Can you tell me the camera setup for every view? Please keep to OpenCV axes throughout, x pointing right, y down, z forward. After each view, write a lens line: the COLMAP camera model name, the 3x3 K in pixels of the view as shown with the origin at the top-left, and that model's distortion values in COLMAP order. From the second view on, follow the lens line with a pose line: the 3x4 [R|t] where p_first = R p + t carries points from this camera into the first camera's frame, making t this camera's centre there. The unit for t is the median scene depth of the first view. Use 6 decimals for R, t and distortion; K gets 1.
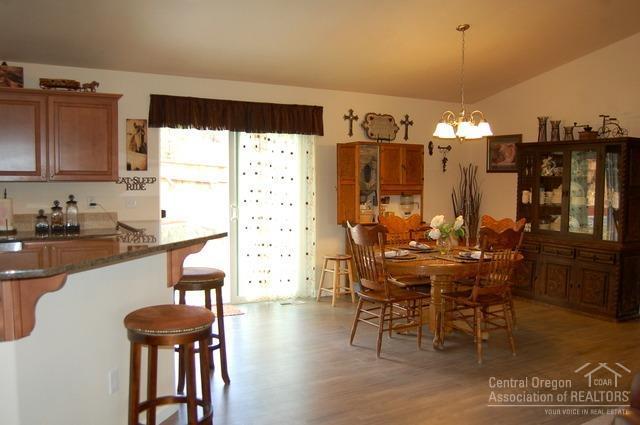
lens RADIAL K [[571.2, 0, 320.5], [0, 571.2, 212.3], [0, 0, 1]] dist [-0.004954, -0.011941]
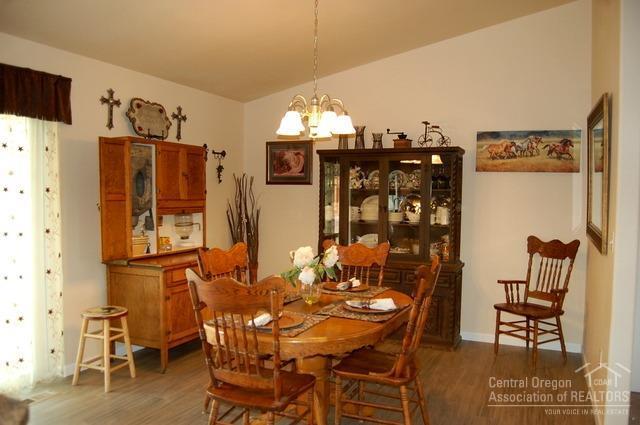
lens RADIAL K [[509.1, 0, 320.1], [0, 509.1, 215.2], [0, 0, 1]] dist [-0.081681, 0.009591]
pose [[0.817649, -0.023711, 0.575229, -0.089430], [0.030033, 0.999548, -0.001489, -0.022807], [-0.574934, 0.018494, 0.817991, 0.380610]]
